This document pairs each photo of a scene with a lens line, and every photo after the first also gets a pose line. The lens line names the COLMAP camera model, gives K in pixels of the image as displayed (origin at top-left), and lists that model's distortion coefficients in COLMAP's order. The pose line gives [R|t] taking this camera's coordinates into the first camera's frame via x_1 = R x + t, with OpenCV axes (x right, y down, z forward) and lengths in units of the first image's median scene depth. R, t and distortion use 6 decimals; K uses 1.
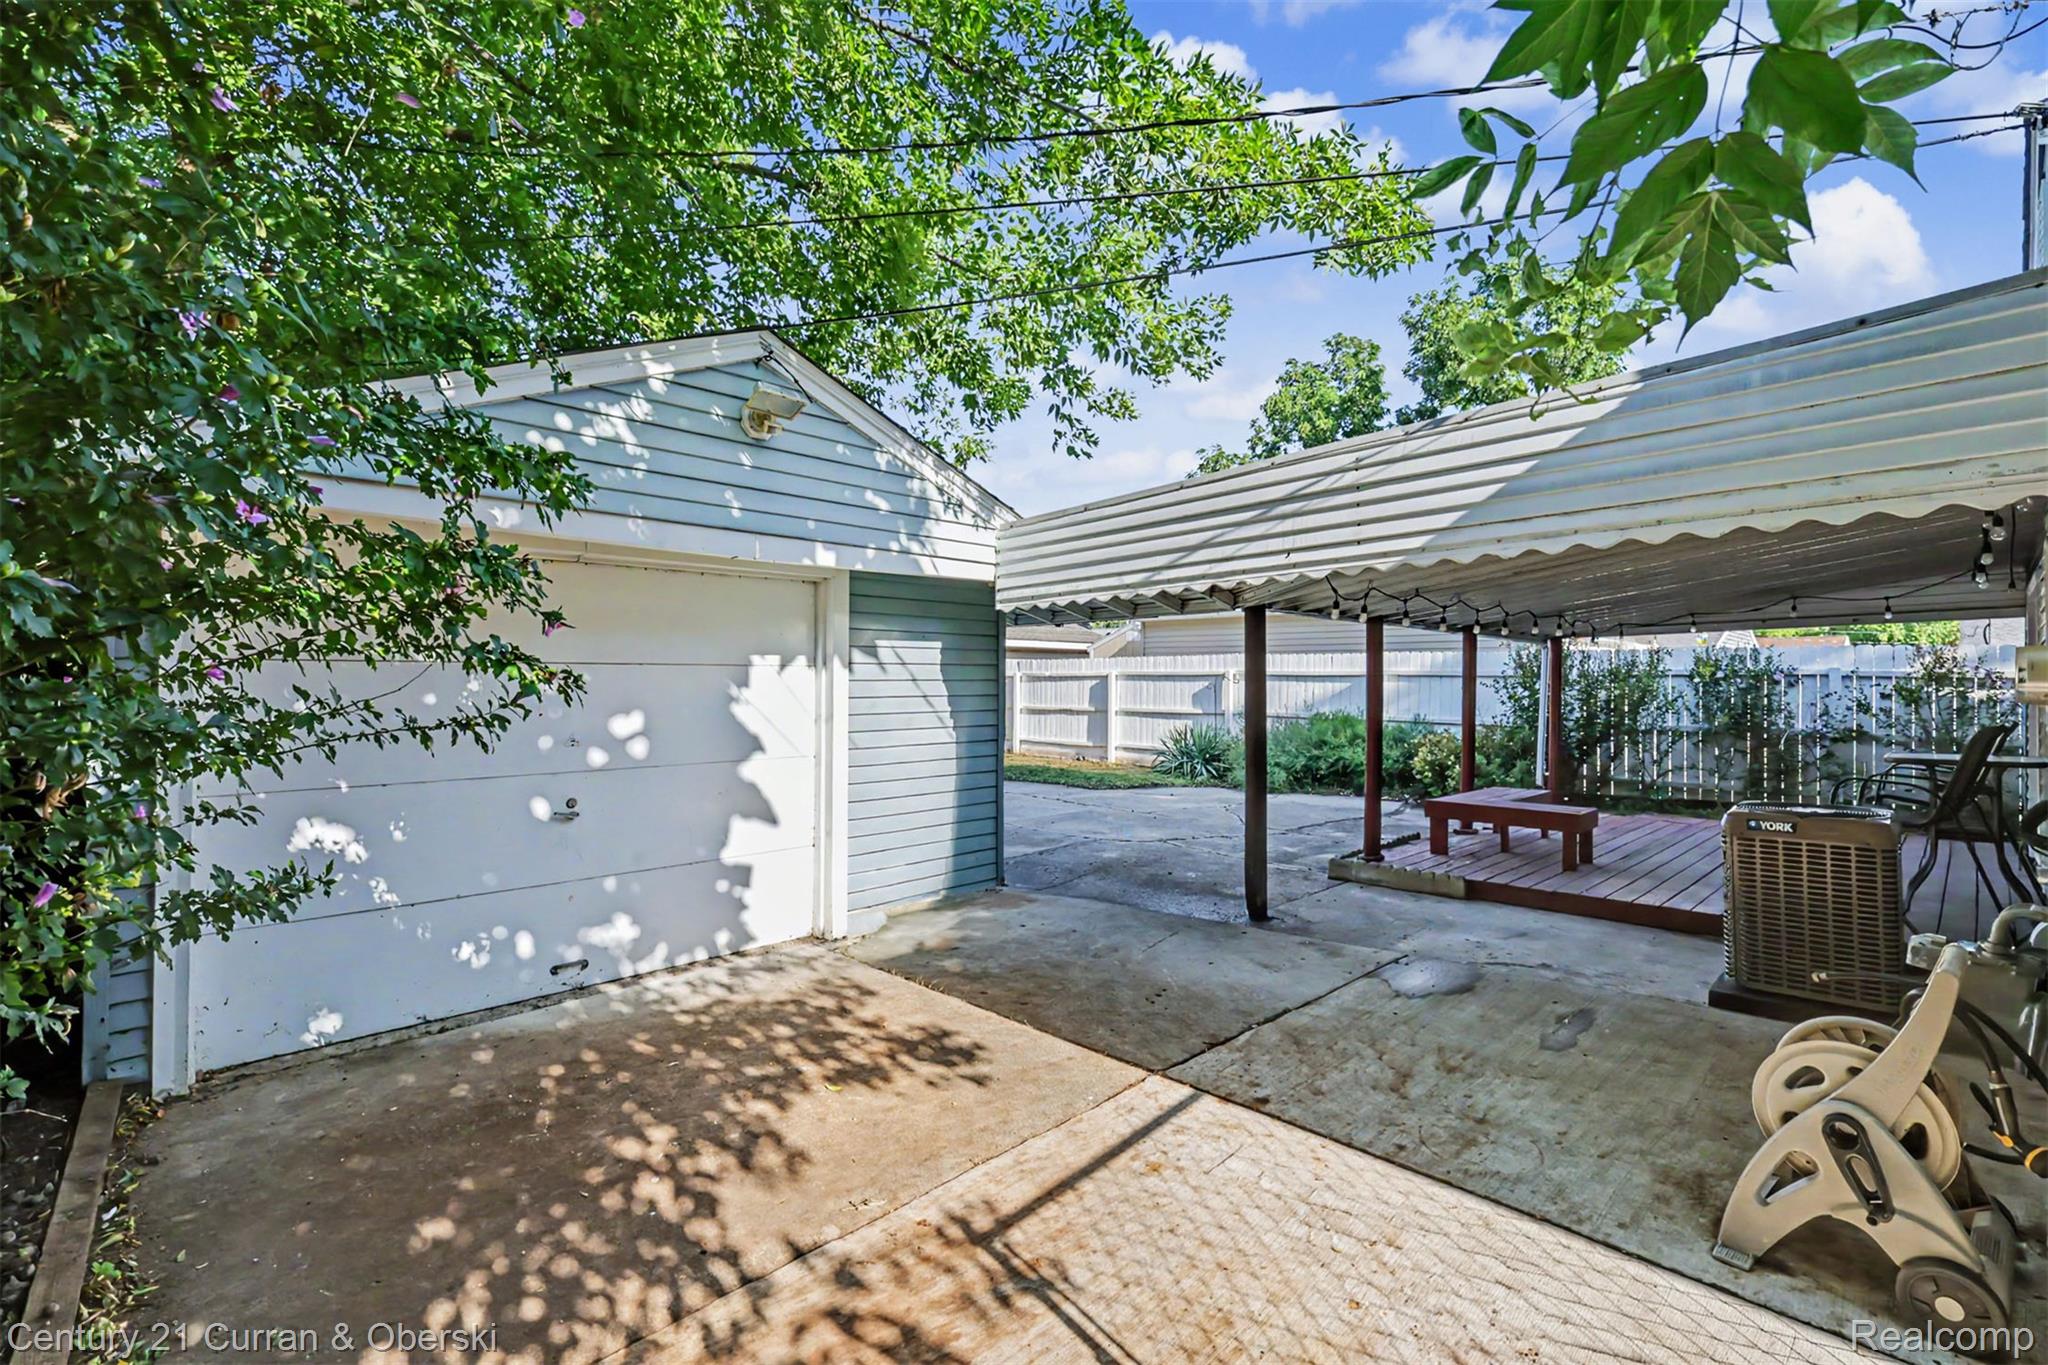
lens RADIAL K [[900.6, 0, 1035.1], [0, 900.6, 674.4], [0, 0, 1]] dist [0.001534, 0.000699]
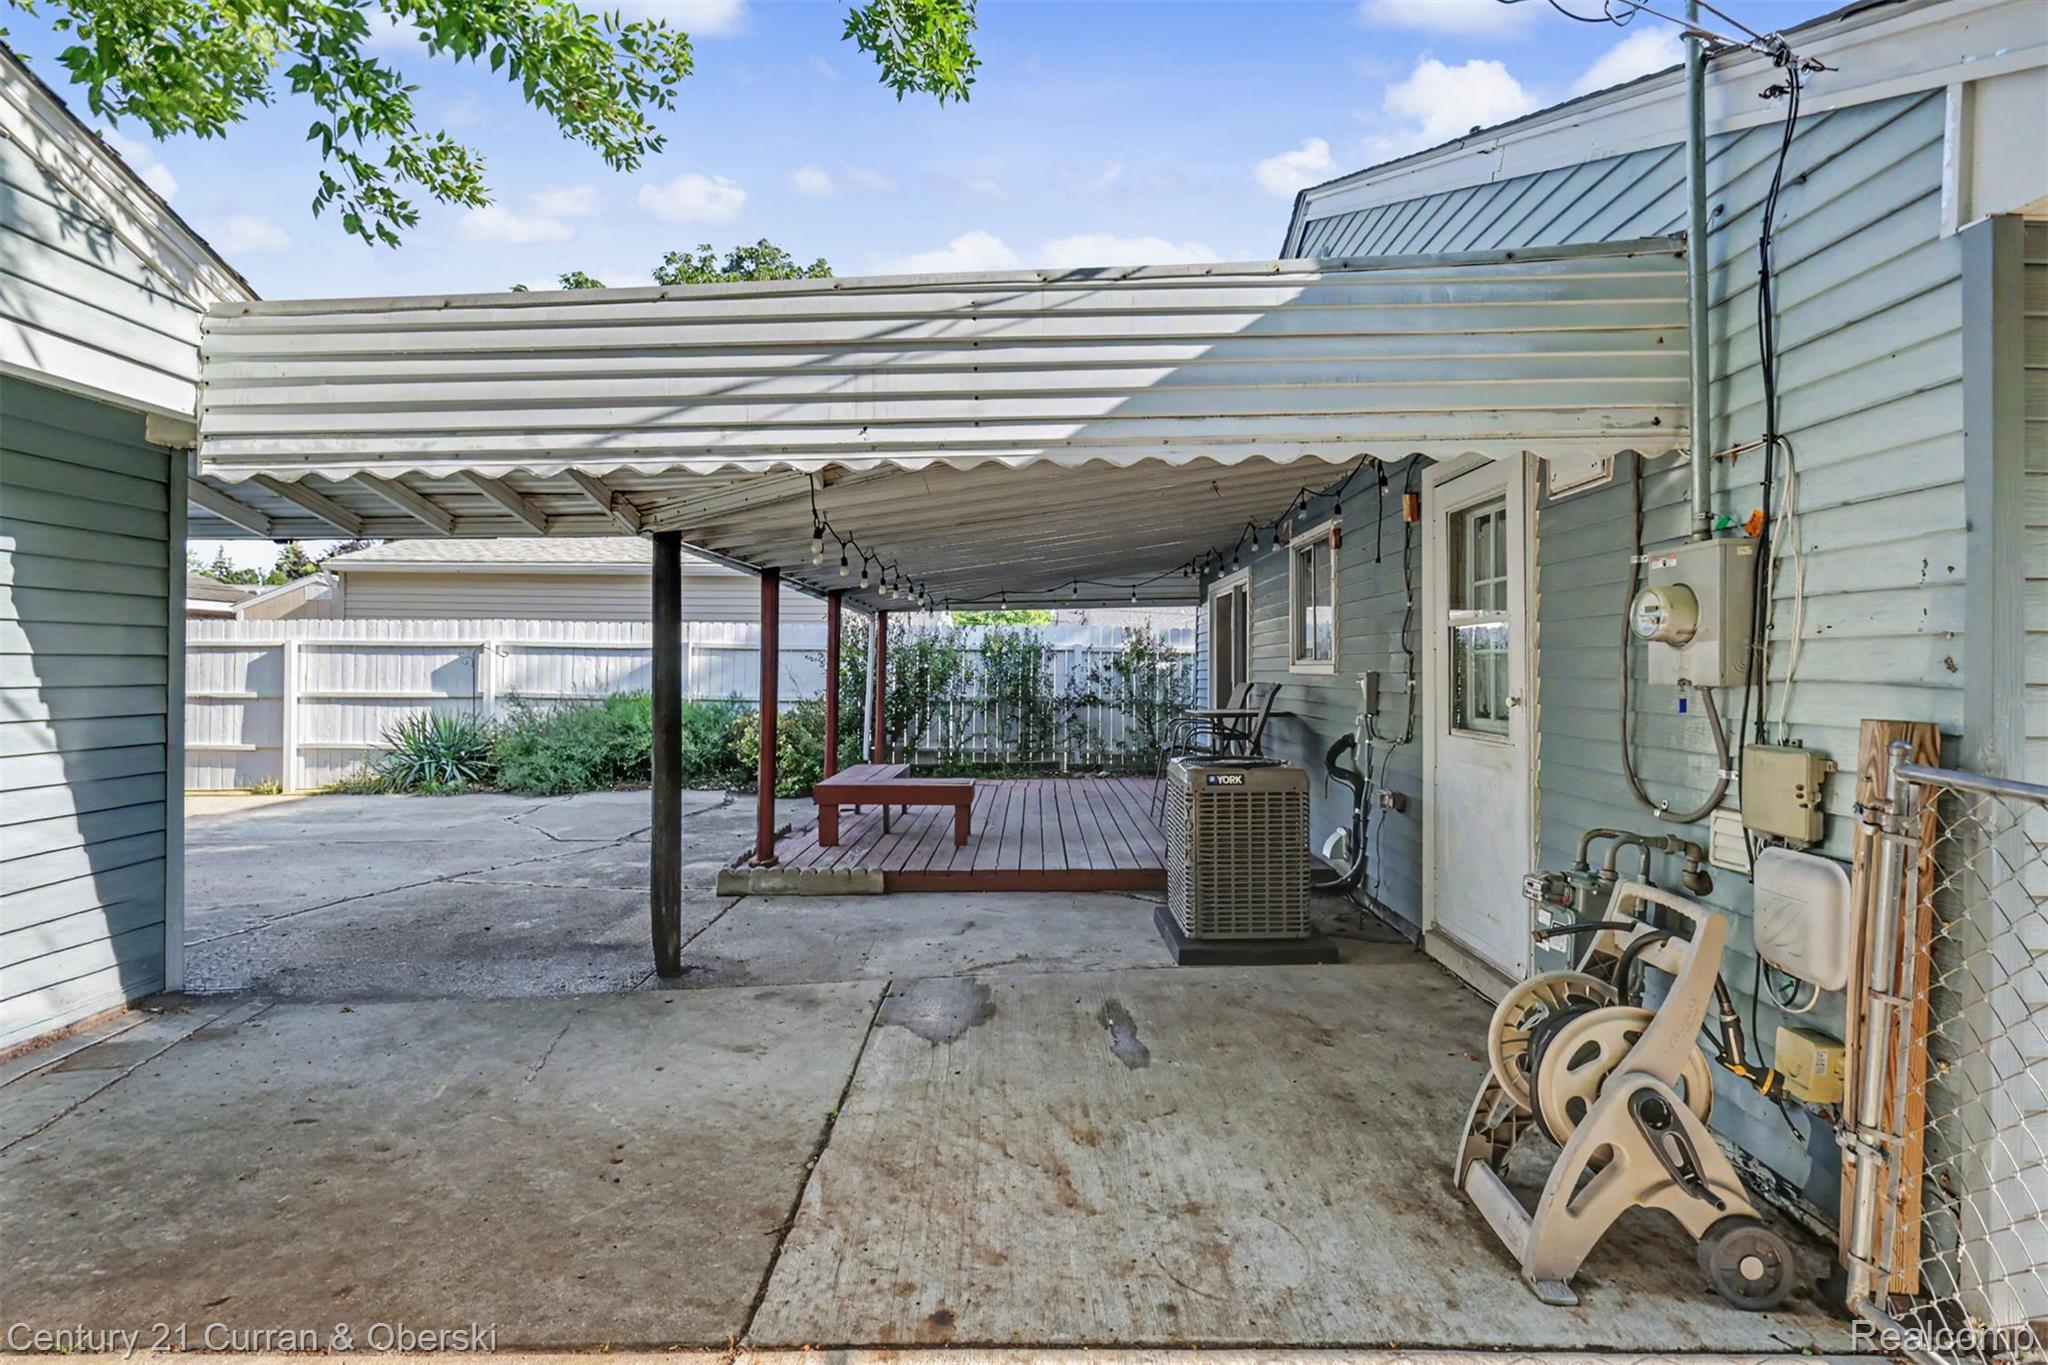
lens RADIAL K [[934.6, 0, 1018.9], [0, 934.6, 660.1], [0, 0, 1]] dist [0.006791, -0.000432]
pose [[0.707055, 0.004752, 0.707143, -0.066078], [-0.006912, 0.999976, 0.000191, 0.018852], [-0.707125, -0.005023, 0.707071, 0.238546]]
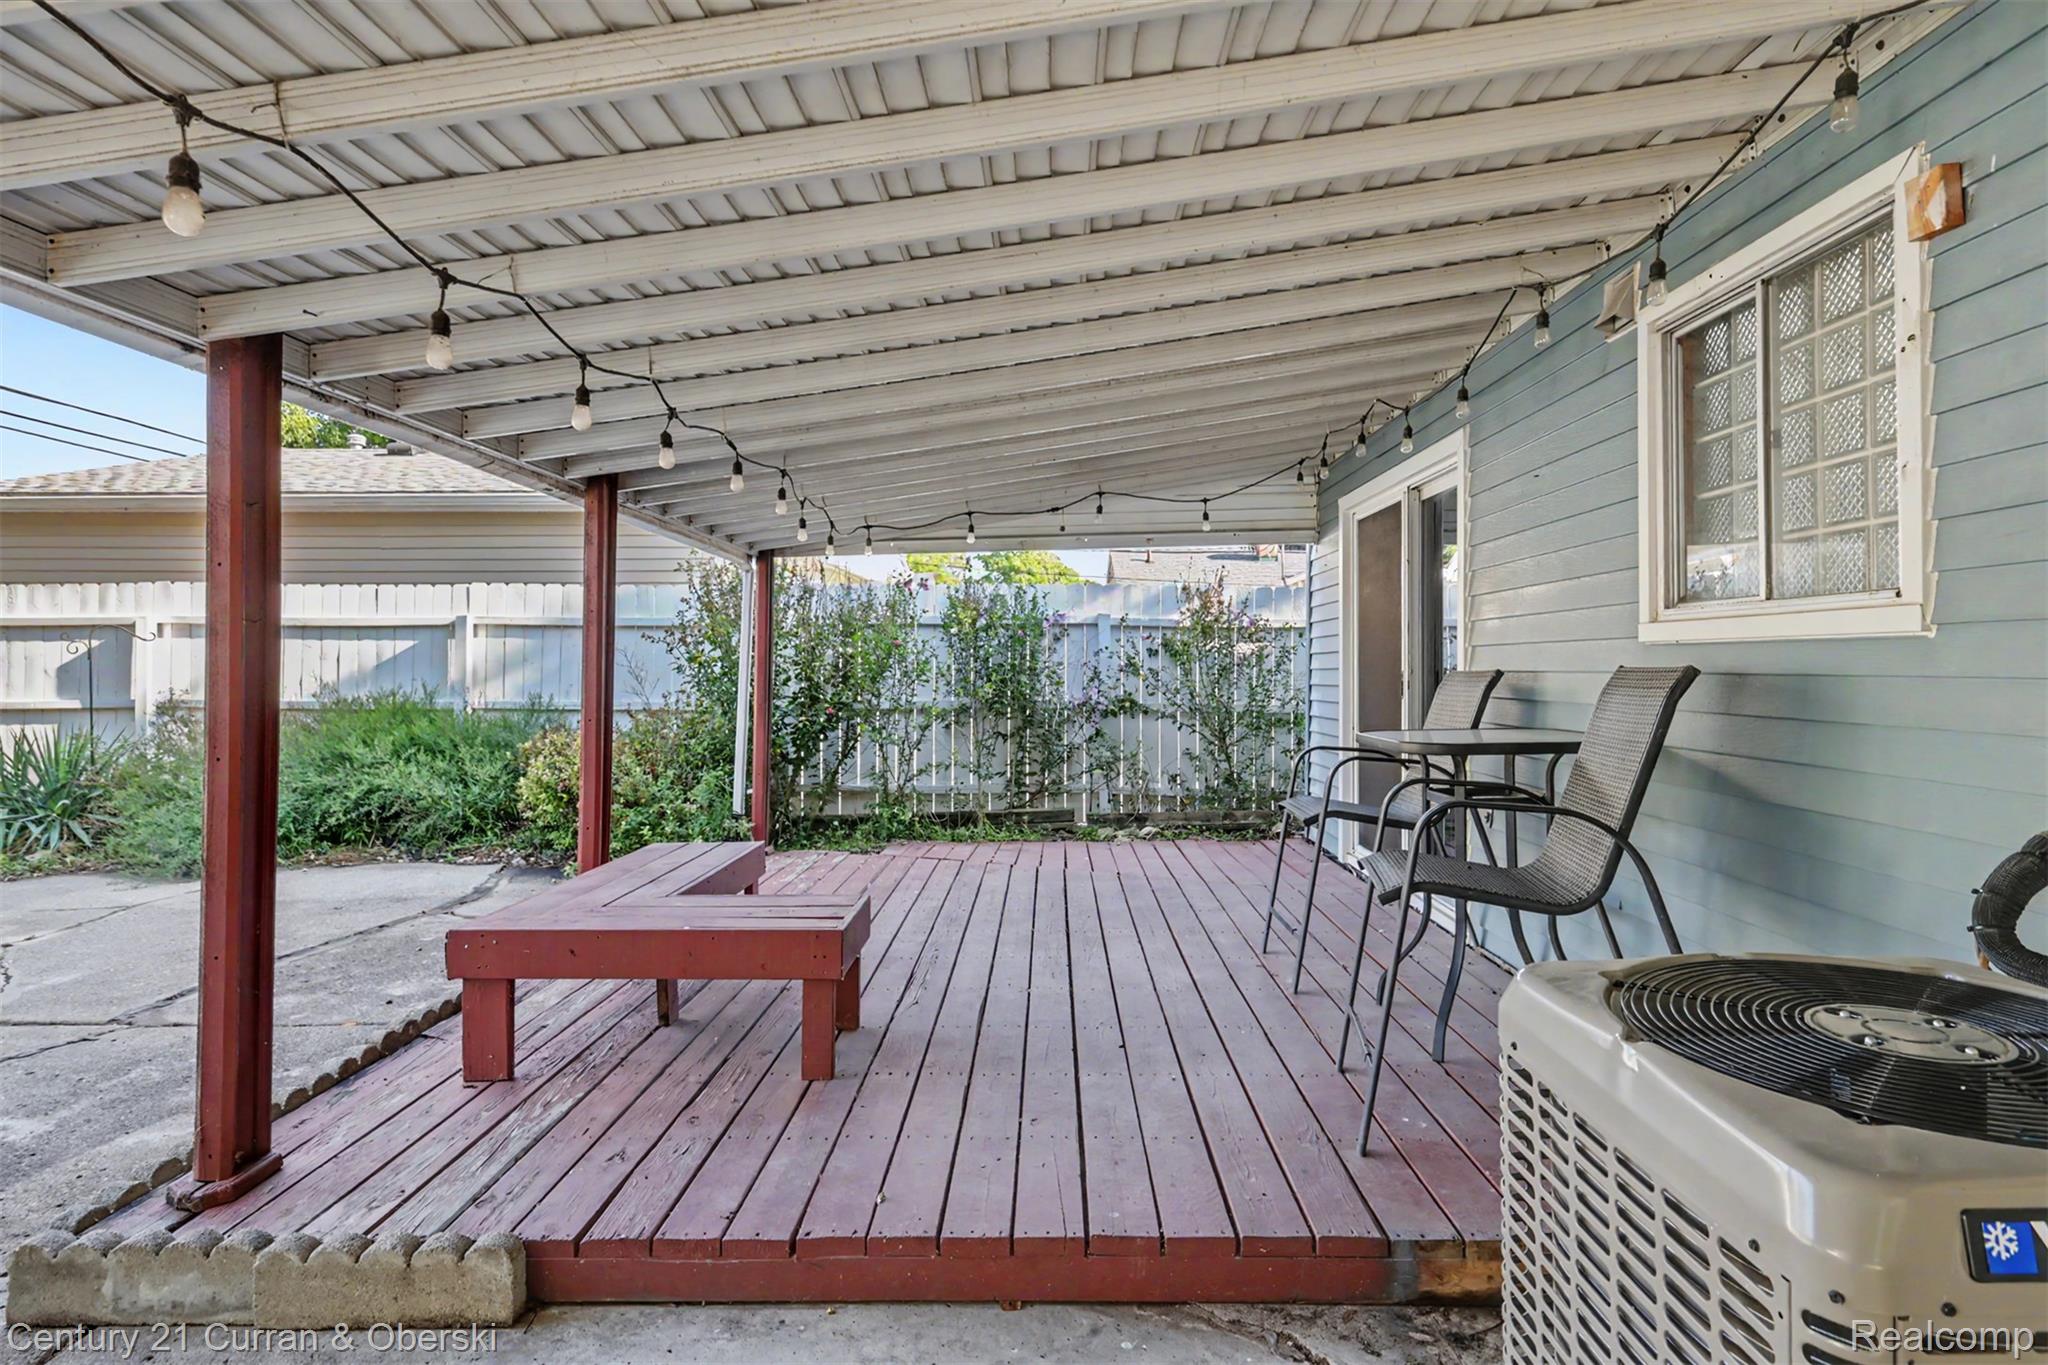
lens RADIAL K [[1068.0, 0, 1024.0], [0, 1068.0, 682.5], [0, 0, 1]] dist [-0.000495, -0.000122]
pose [[0.712730, -0.016499, 0.701244, 0.320155], [-0.000539, 0.999710, 0.024069, 0.036623], [-0.701438, -0.017533, 0.712515, 0.584619]]
